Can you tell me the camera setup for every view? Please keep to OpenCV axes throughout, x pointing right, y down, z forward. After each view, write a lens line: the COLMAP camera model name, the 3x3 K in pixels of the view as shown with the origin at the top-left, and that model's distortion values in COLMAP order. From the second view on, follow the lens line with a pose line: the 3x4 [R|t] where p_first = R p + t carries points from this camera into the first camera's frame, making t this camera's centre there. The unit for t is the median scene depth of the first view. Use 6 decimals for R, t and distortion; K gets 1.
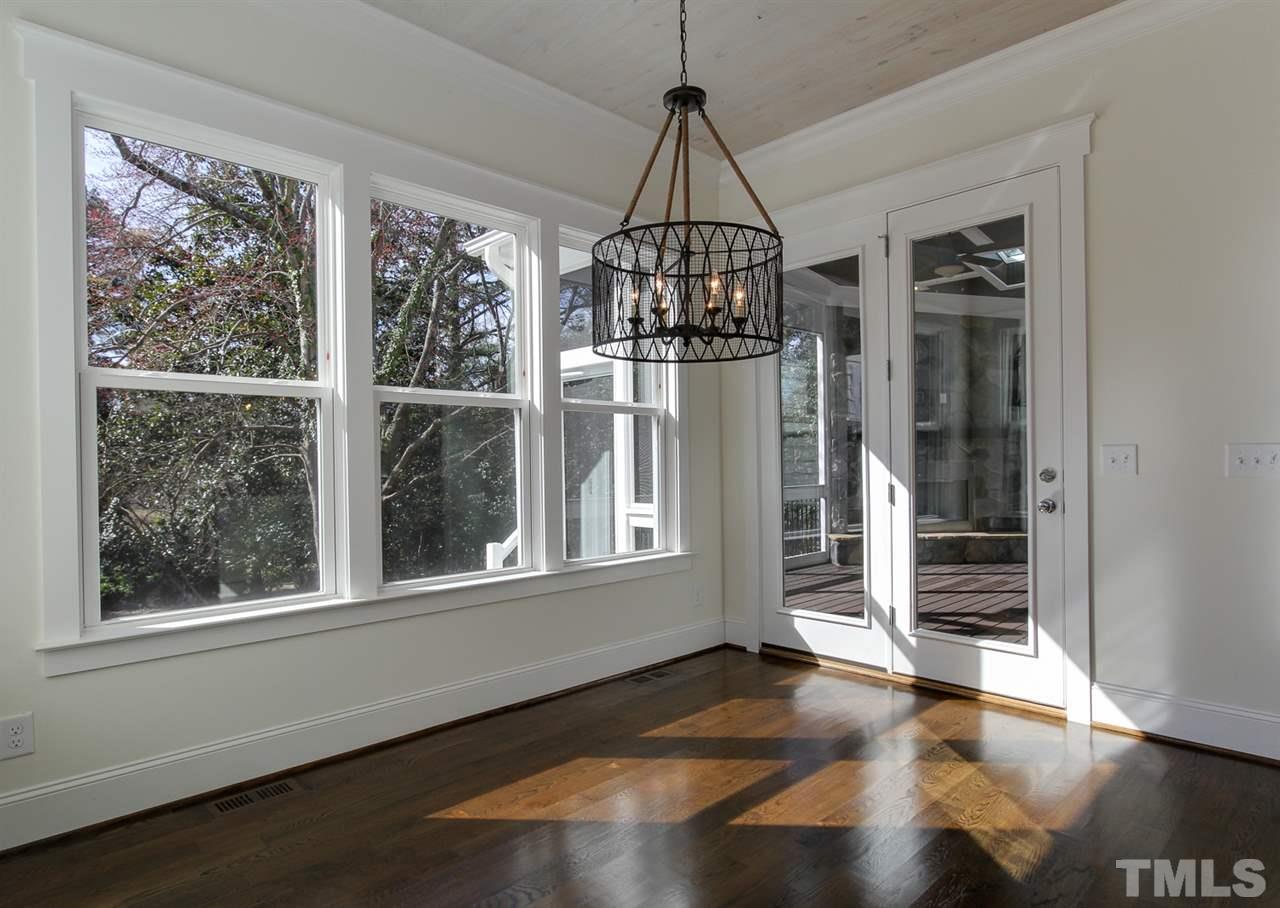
lens RADIAL K [[720.3, 0, 638.7], [0, 720.3, 457.3], [0, 0, 1]] dist [-0.010245, 0.004196]
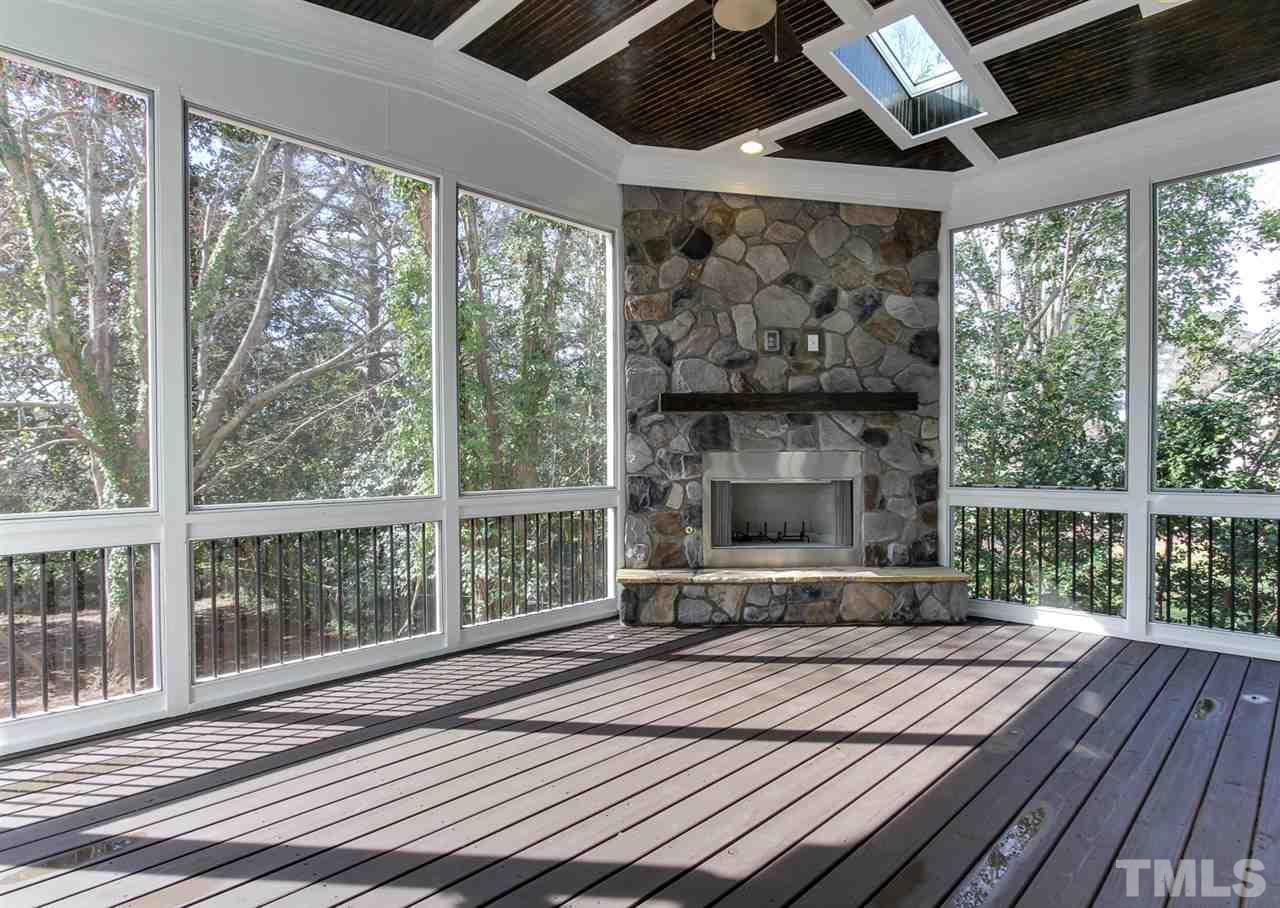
lens RADIAL K [[720.3, 0, 639.8], [0, 720.3, 456.1], [0, 0, 1]] dist [-0.010245, 0.004196]
pose [[0.999387, 0.007496, 0.034203, 0.269774], [-0.007666, 0.999959, 0.004839, 0.010425], [-0.034165, -0.005099, 0.999403, 0.421885]]
